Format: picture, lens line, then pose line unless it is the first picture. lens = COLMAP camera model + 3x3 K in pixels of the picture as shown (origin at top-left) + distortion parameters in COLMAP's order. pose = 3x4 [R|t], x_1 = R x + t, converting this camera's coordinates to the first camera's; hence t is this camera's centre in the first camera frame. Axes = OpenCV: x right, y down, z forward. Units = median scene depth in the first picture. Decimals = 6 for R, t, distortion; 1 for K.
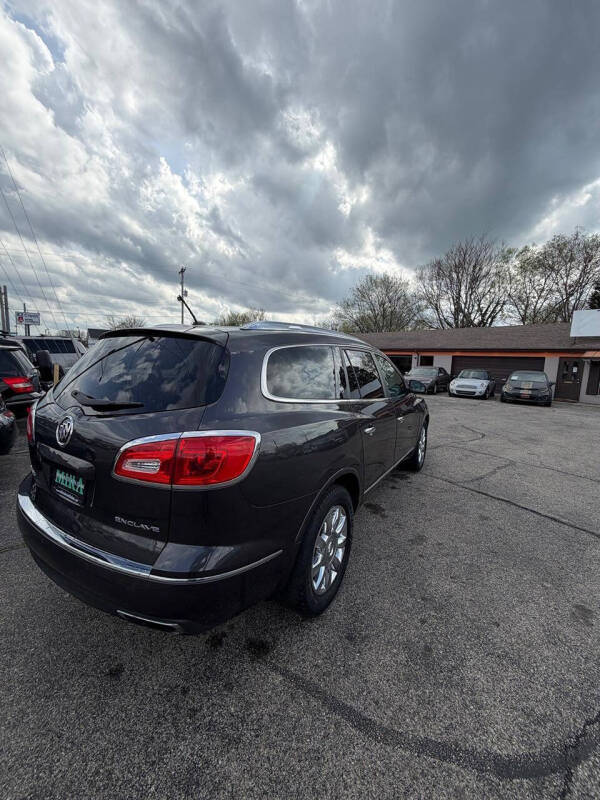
lens RADIAL K [[323.5, 0, 300.0], [0, 323.5, 400.0], [0, 0, 1]] dist [0.000117, 0.000508]
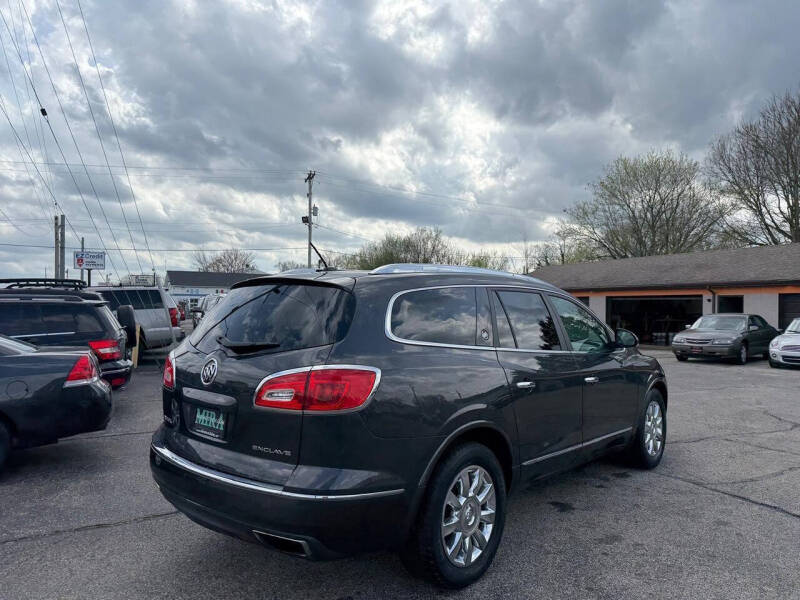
lens RADIAL K [[565.8, 0, 402.6], [0, 565.8, 305.0], [0, 0, 1]] dist [0.097077, -0.145961]
pose [[0.983325, -0.029793, -0.179402, 0.070852], [0.005344, 0.990798, -0.135246, 0.035360], [0.181781, 0.132032, 0.974435, -0.207471]]
